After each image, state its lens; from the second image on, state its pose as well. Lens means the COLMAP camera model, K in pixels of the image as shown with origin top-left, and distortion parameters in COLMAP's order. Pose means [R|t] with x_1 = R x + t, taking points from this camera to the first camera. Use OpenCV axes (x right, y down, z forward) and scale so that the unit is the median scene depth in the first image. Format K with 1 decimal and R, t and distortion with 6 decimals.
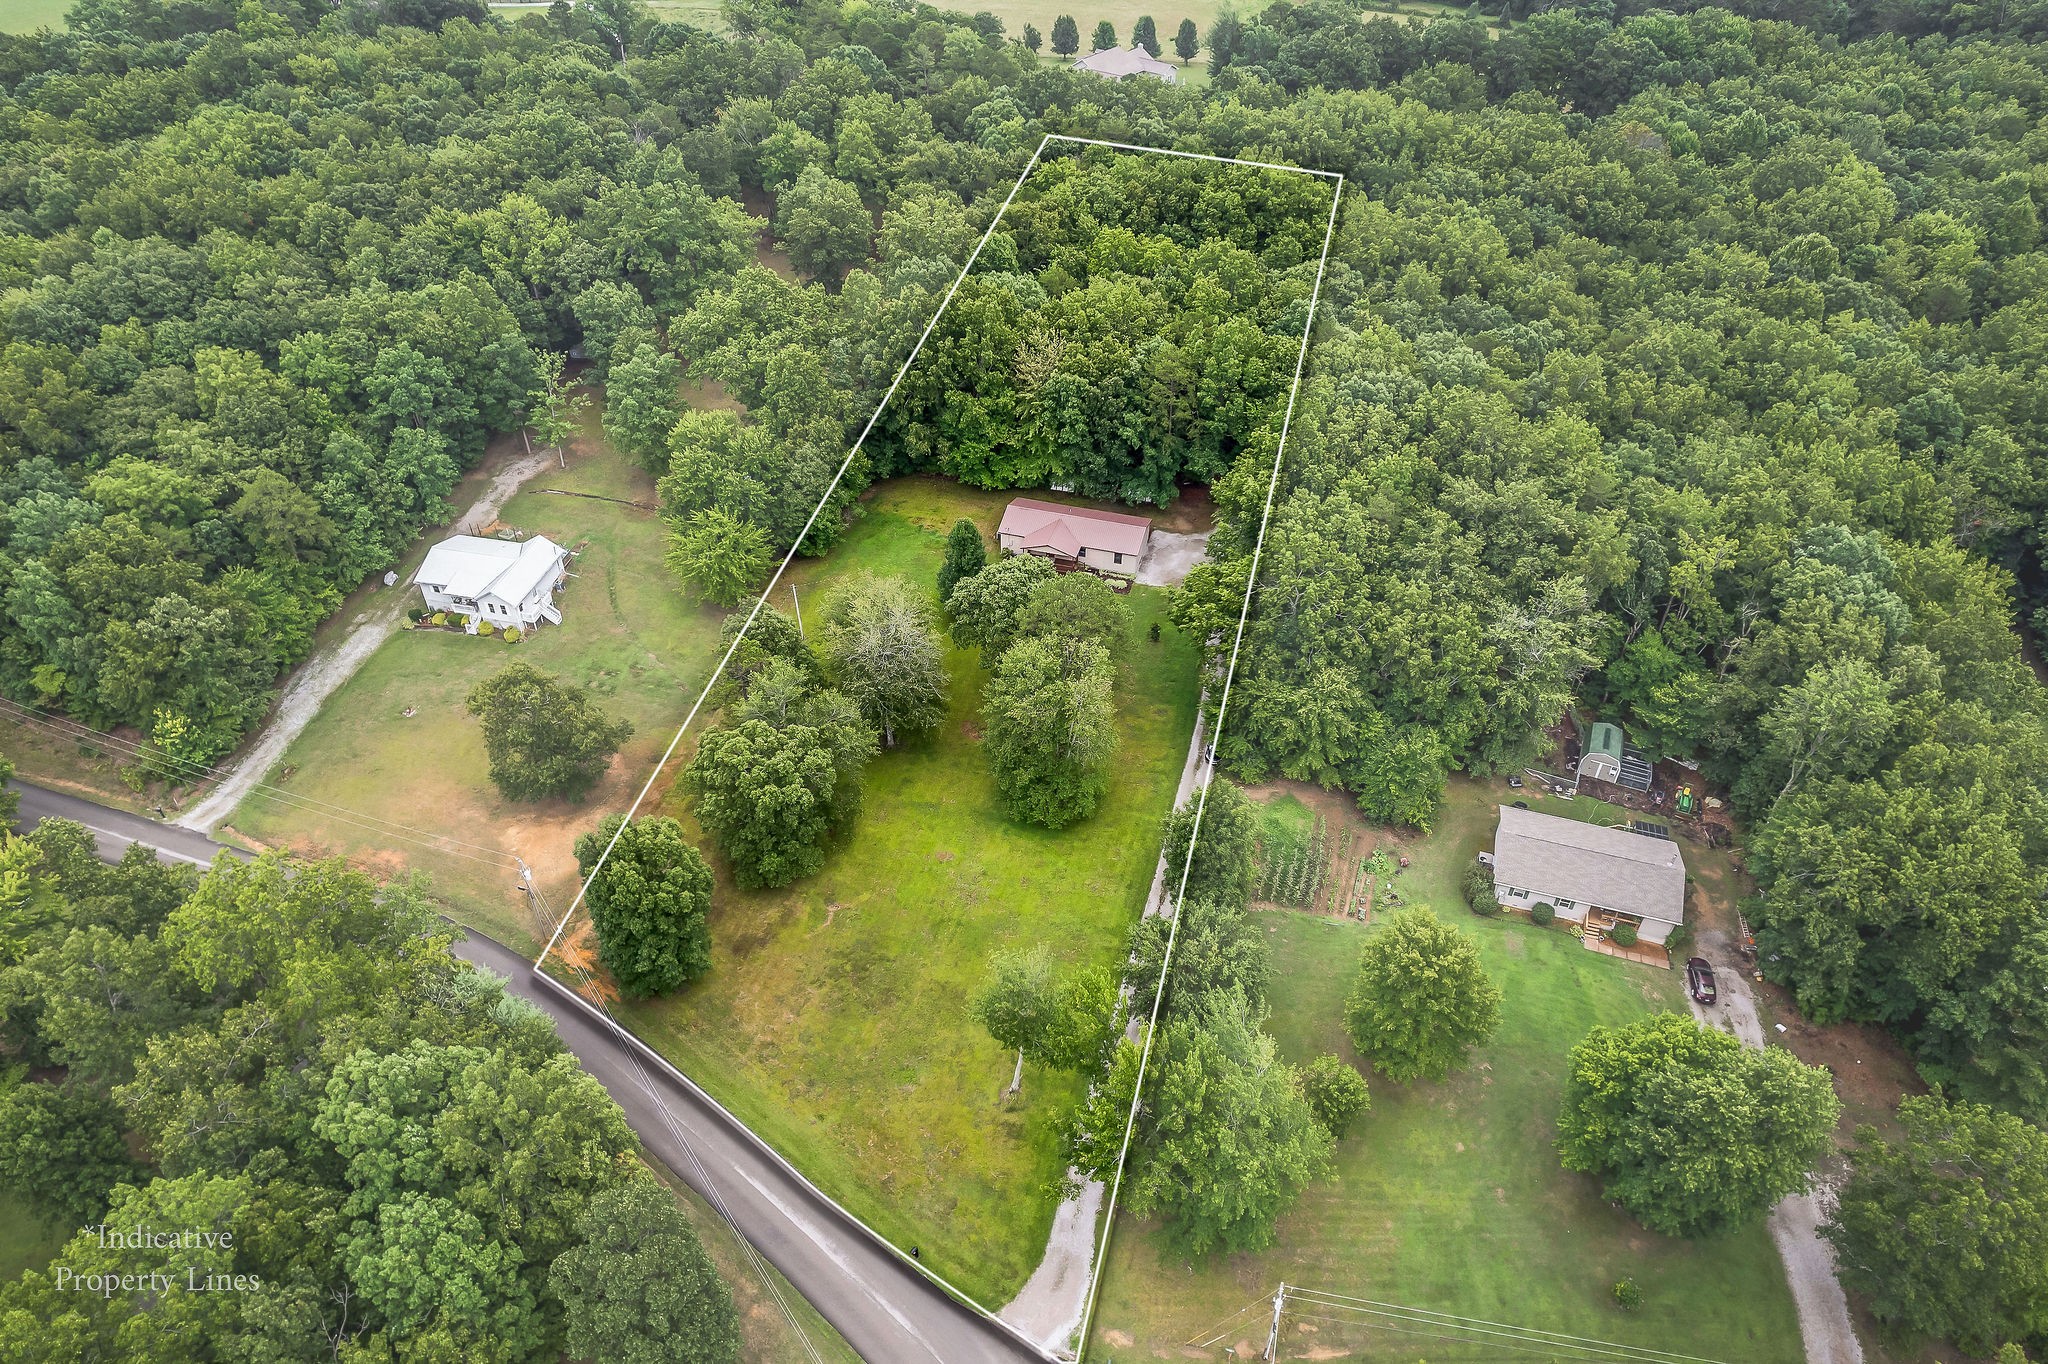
lens RADIAL K [[1351.0, 0, 1033.3], [0, 1351.0, 684.8], [0, 0, 1]] dist [-0.074418, 0.069324]
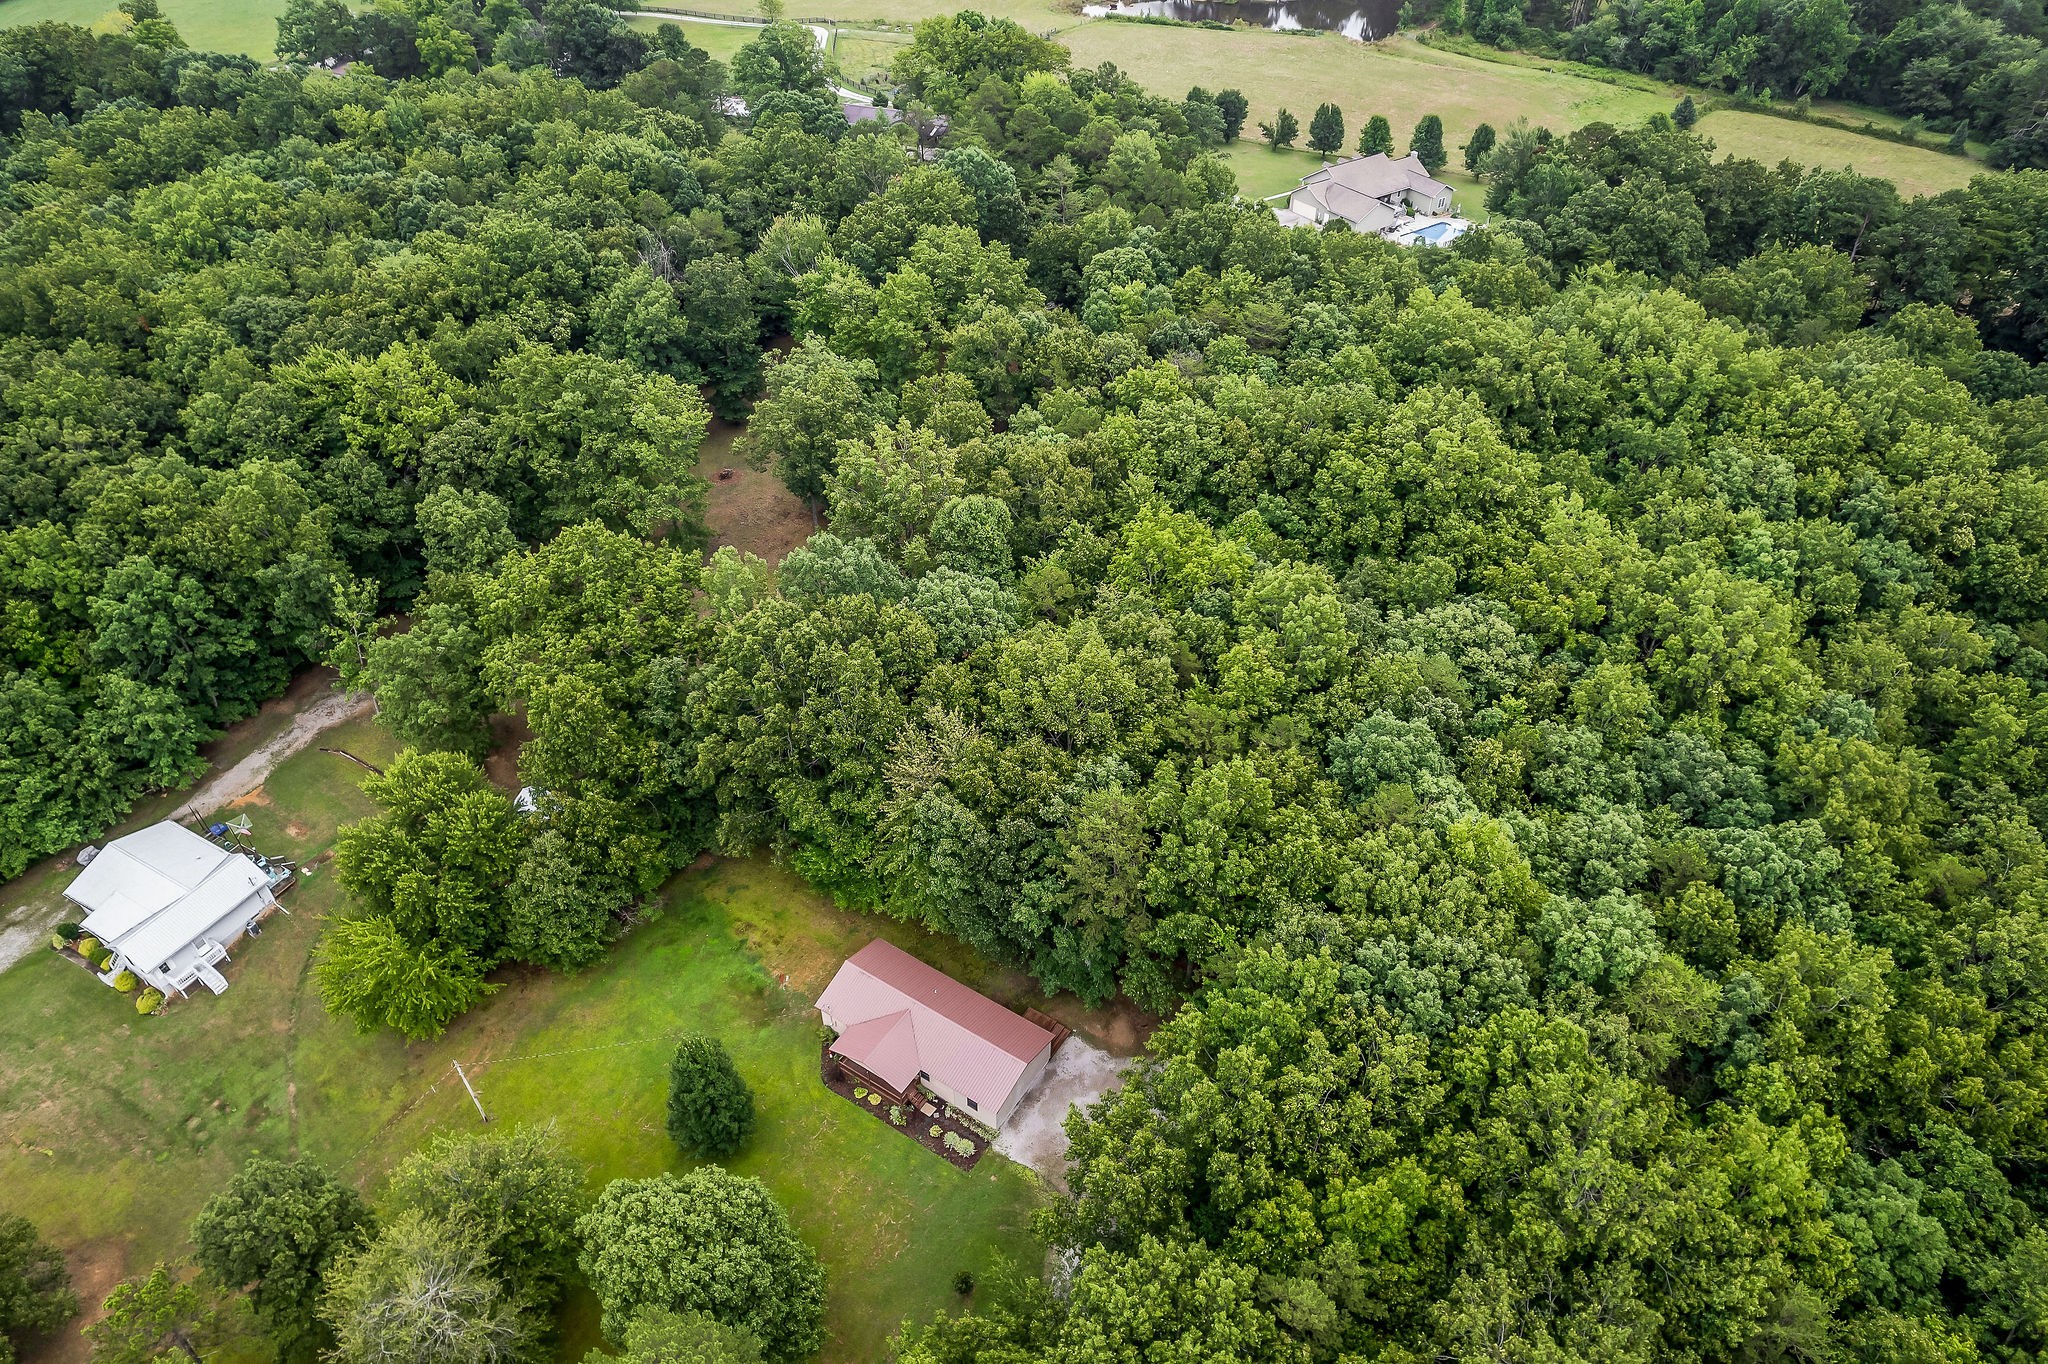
lens RADIAL K [[1351.0, 0, 1033.3], [0, 1351.0, 684.8], [0, 0, 1]] dist [-0.074418, 0.069324]
pose [[0.957491, 0.182252, -0.223596, 0.191595], [-0.182114, 0.983044, 0.021421, -0.299878], [0.223709, 0.020210, 0.974447, 0.393081]]
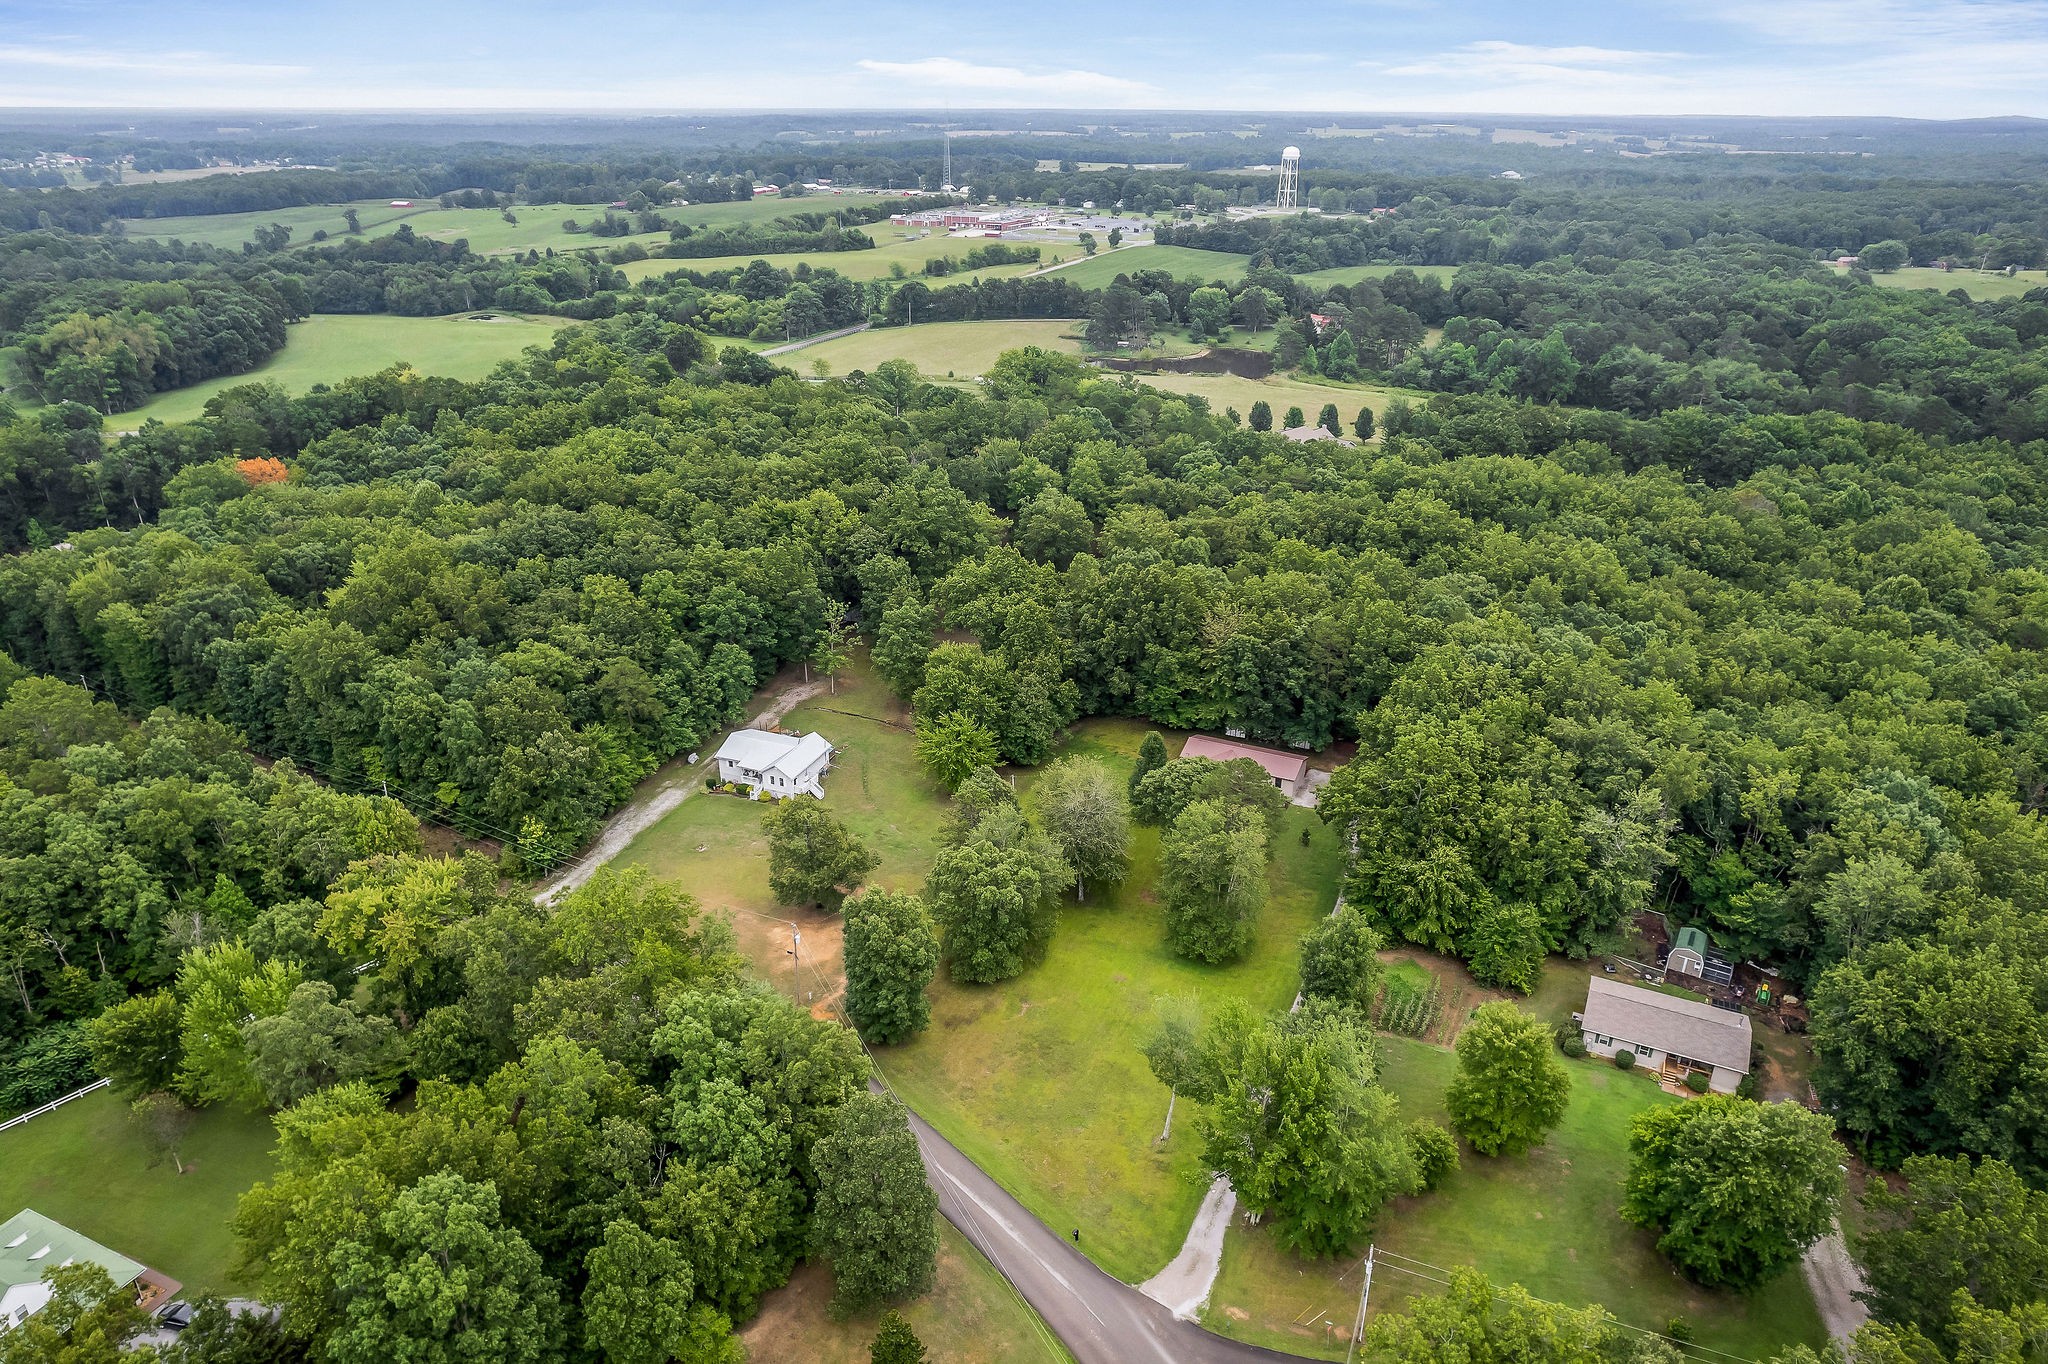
lens RADIAL K [[1351.0, 0, 1033.3], [0, 1351.0, 684.8], [0, 0, 1]] dist [-0.074418, 0.069324]
pose [[0.988476, 0.061936, -0.138127, 0.007189], [-0.097697, 0.958011, -0.269576, 0.166602], [0.115631, 0.279964, 0.953021, -0.196480]]
